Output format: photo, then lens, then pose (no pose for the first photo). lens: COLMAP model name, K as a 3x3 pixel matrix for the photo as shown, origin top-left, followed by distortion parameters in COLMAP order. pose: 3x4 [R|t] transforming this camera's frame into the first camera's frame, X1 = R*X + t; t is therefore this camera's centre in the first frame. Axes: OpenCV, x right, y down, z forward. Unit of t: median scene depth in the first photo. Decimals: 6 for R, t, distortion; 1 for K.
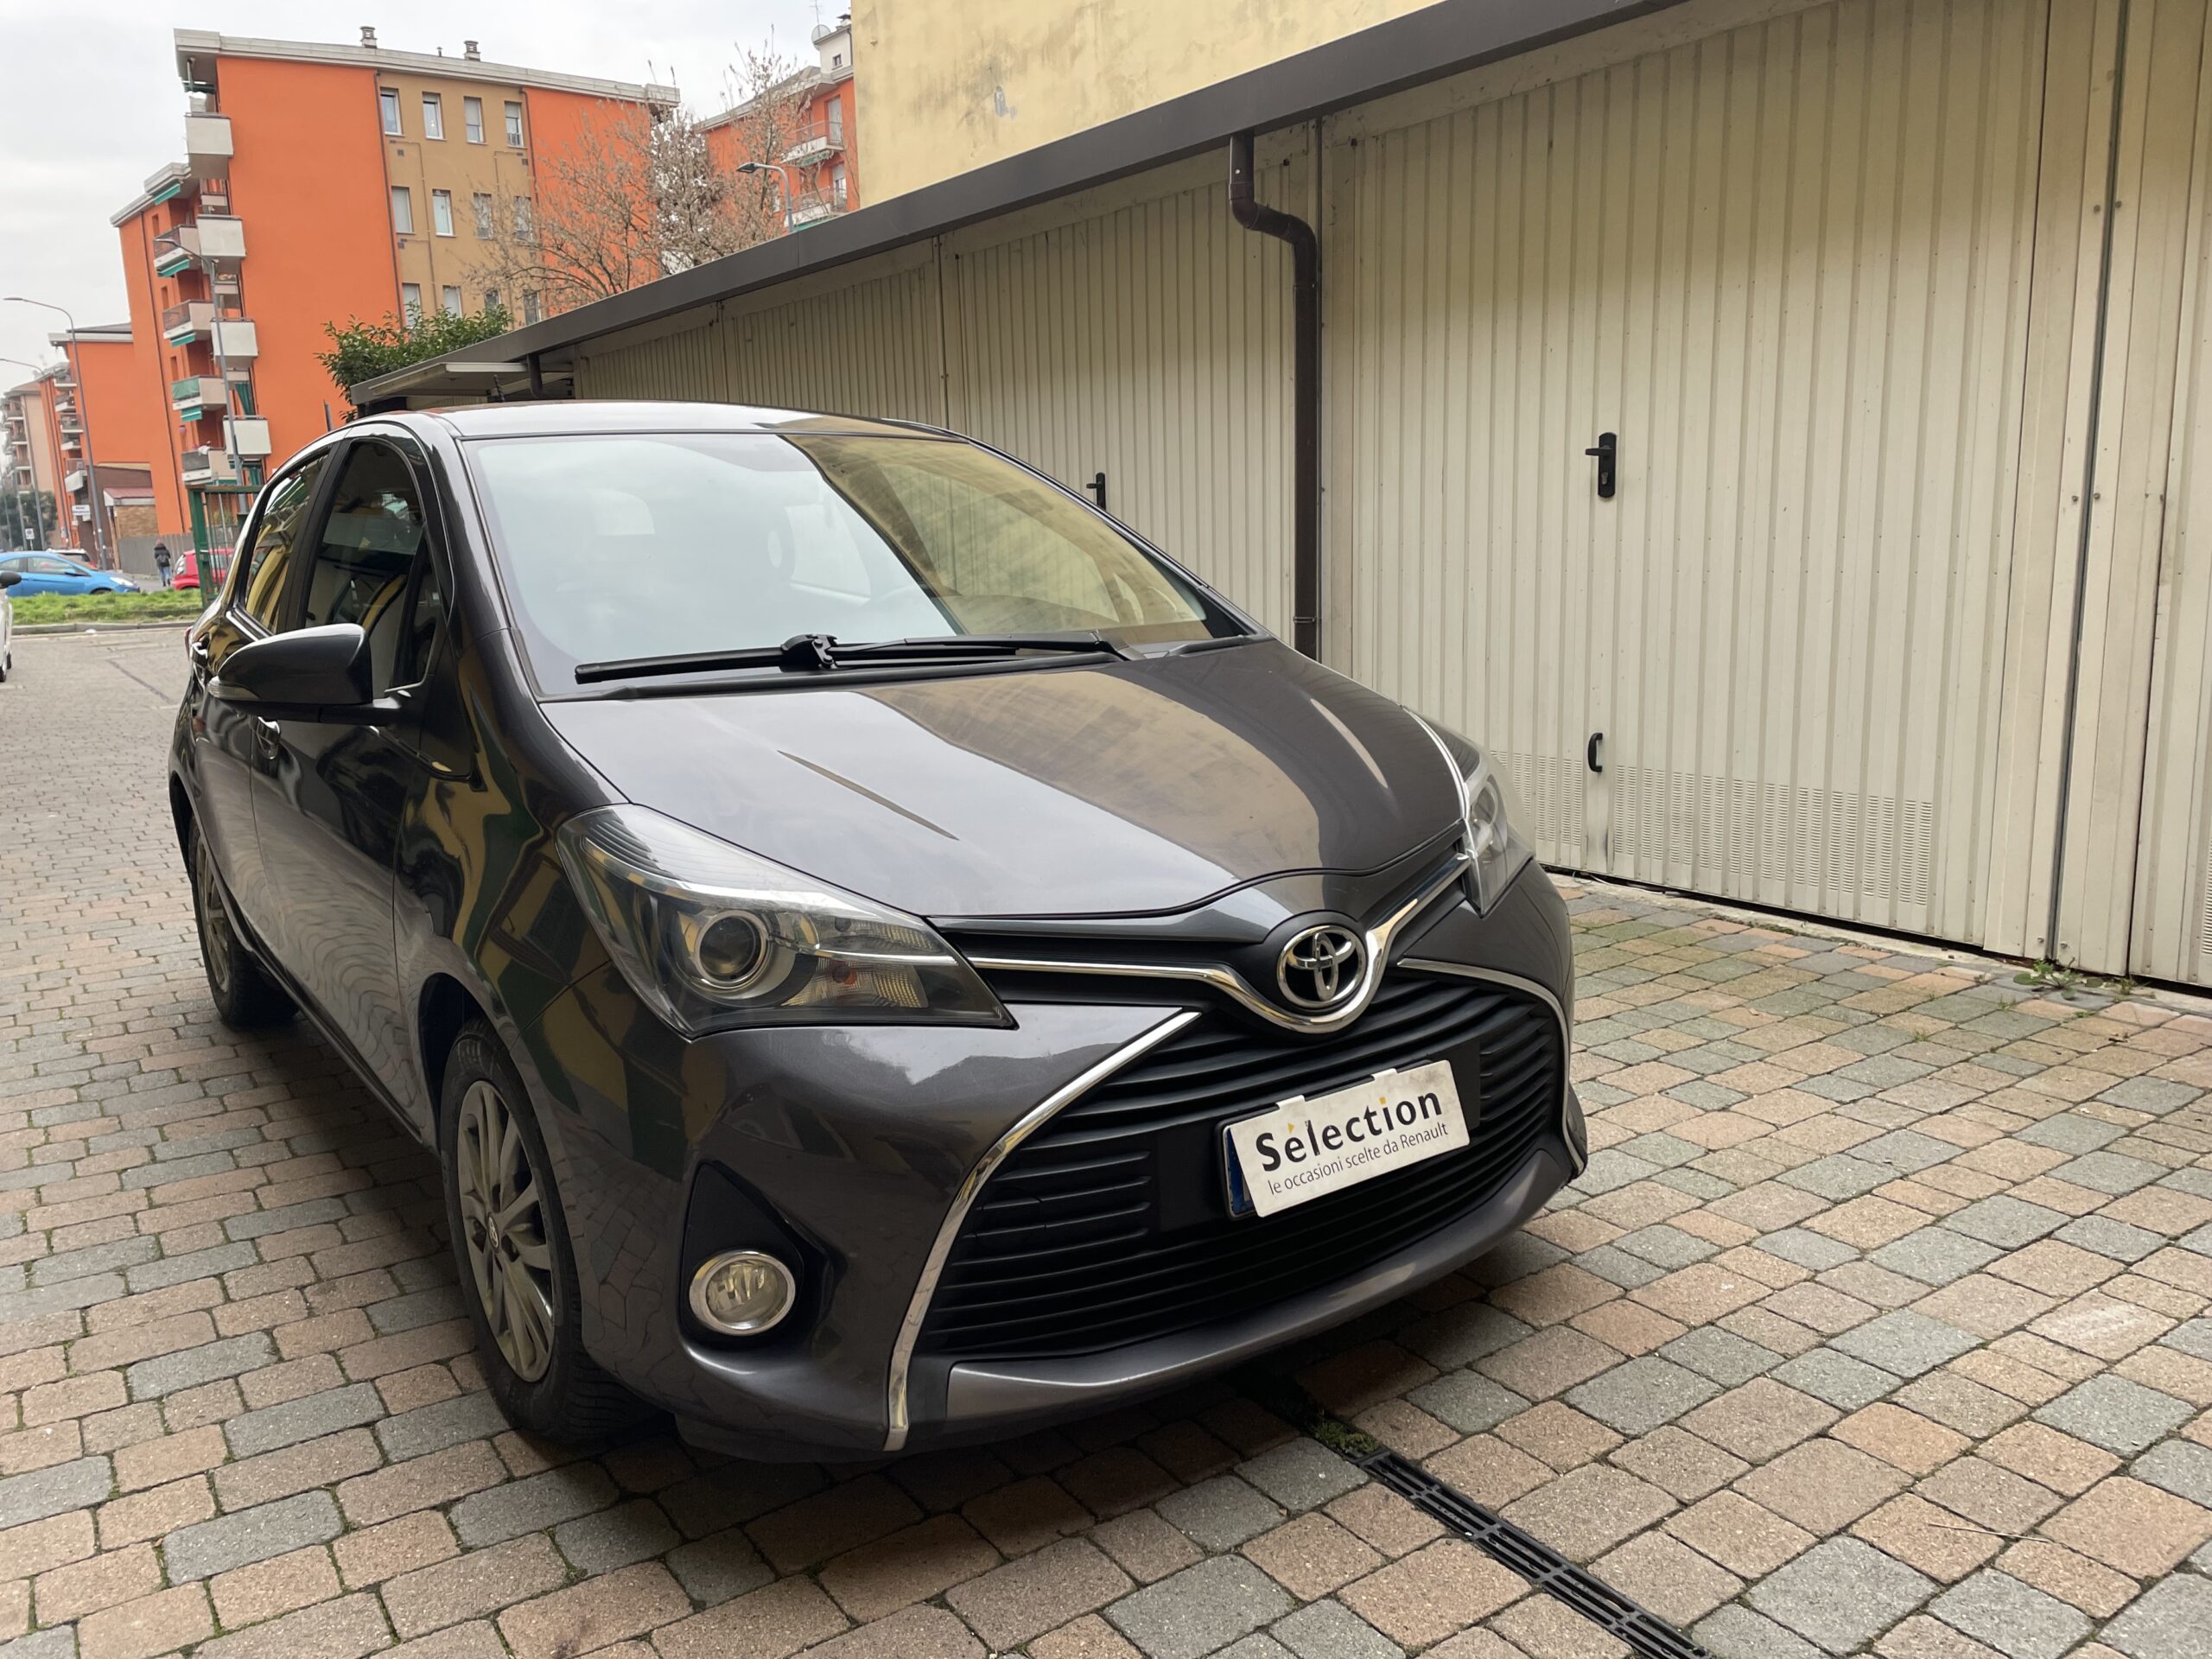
lens RADIAL K [[1666.5, 0, 1098.9], [0, 1666.5, 823.3], [0, 0, 1]] dist [0.091006, -0.108778]
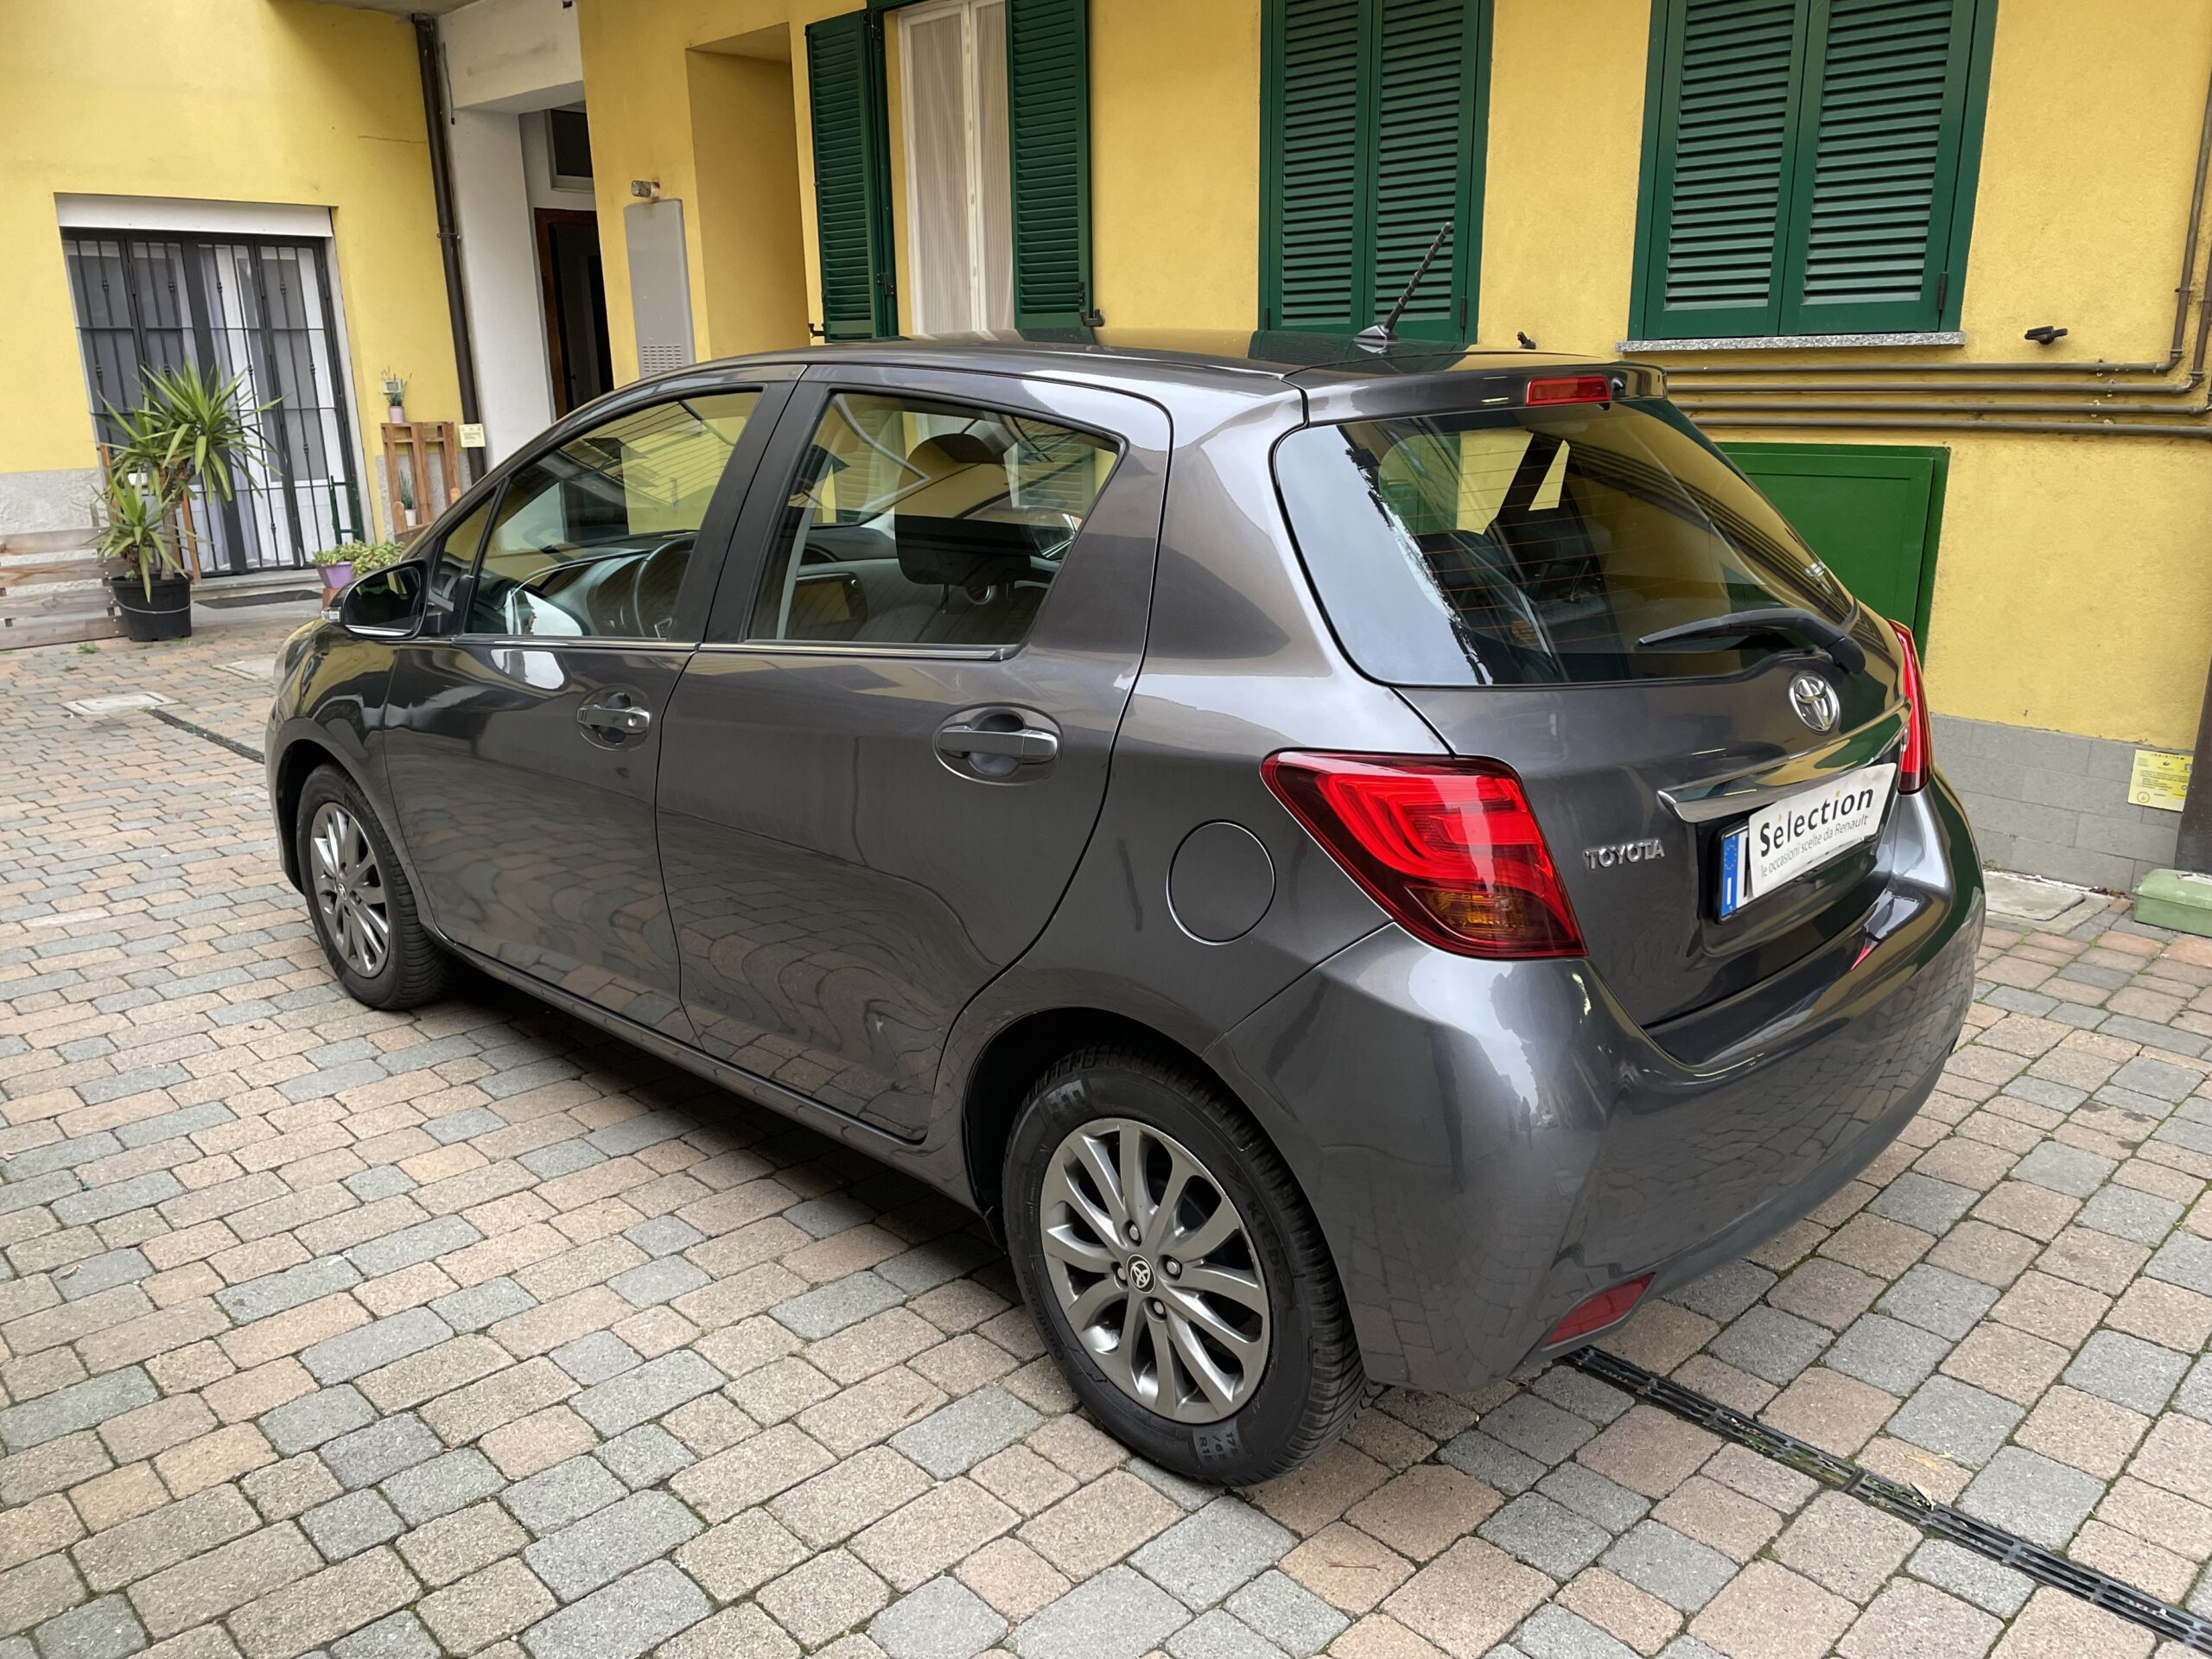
lens RADIAL K [[1675.6, 0, 1106.0], [0, 1675.6, 829.5], [0, 0, 1]] dist [0.080271, -0.096946]
pose [[-0.984393, 0.090582, -0.150885, -0.164473], [0.015293, 0.898151, 0.439420, -0.377374], [0.175321, 0.430255, -0.885519, 1.773557]]
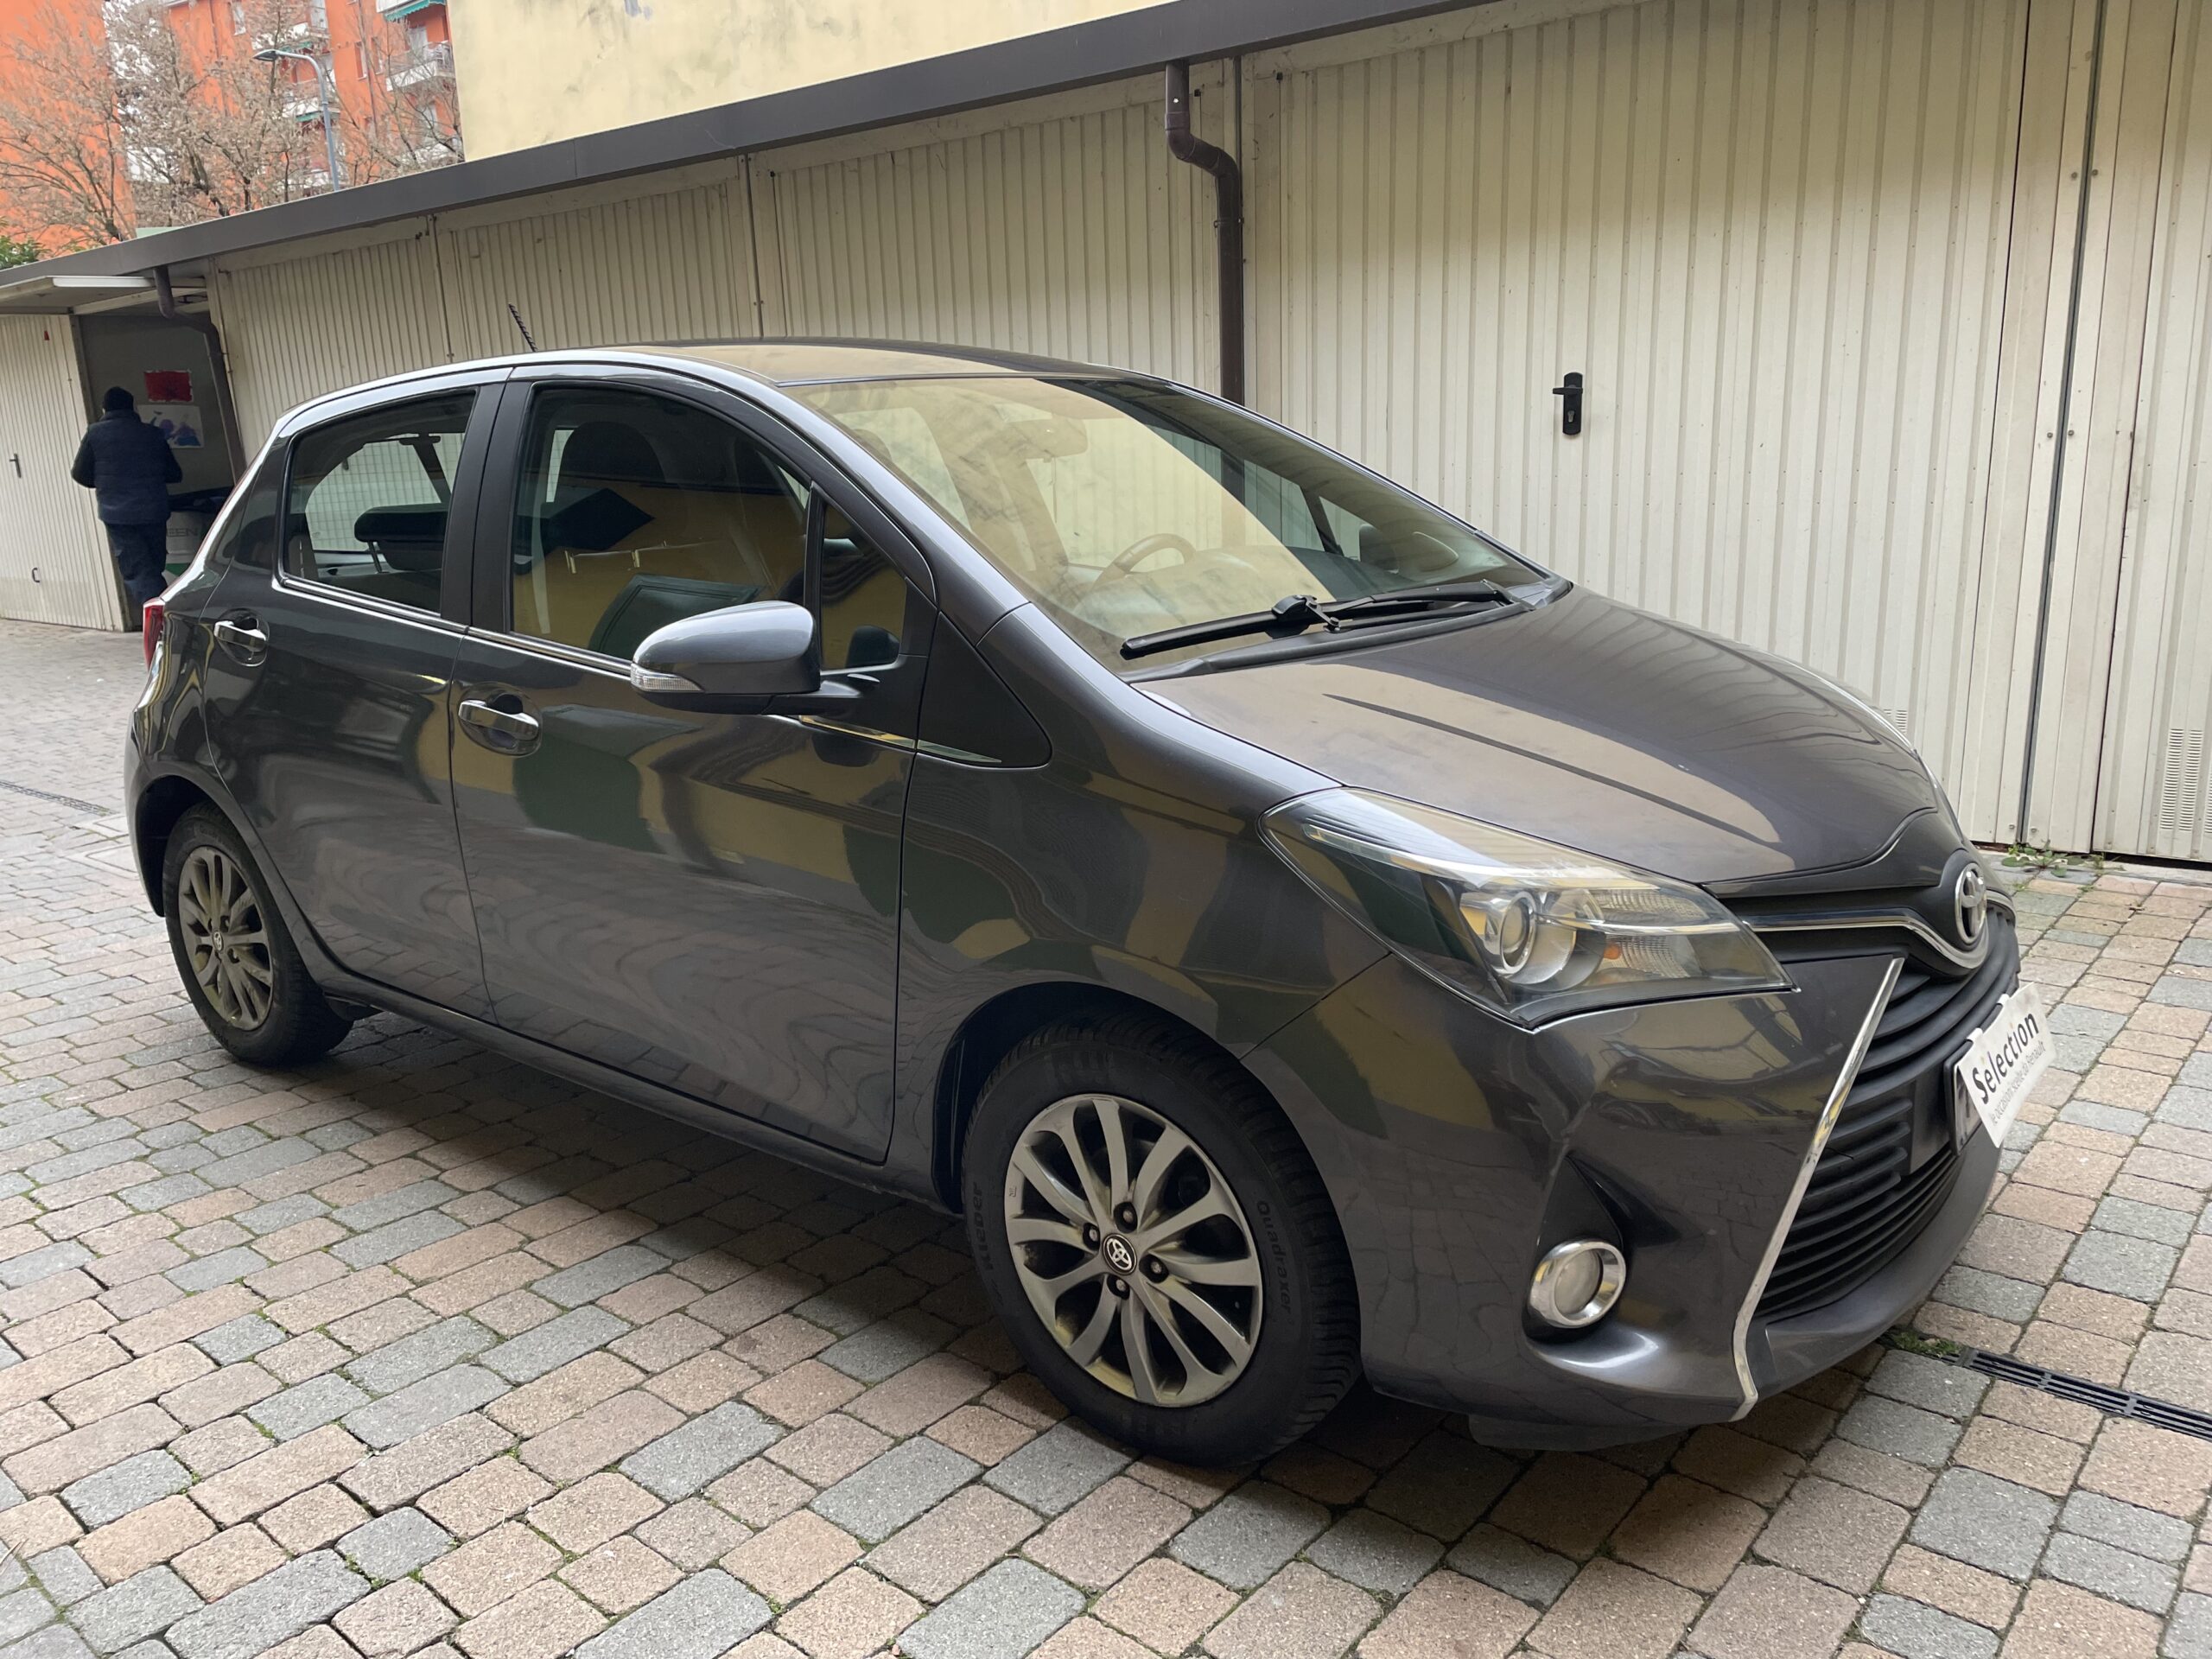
lens RADIAL K [[1666.5, 0, 1098.9], [0, 1666.5, 823.3], [0, 0, 1]] dist [0.091006, -0.108778]
pose [[0.962999, -0.066563, 0.261157, -0.350064], [0.055933, 0.997283, 0.047933, -0.023436], [-0.263638, -0.031552, 0.964105, 0.070799]]
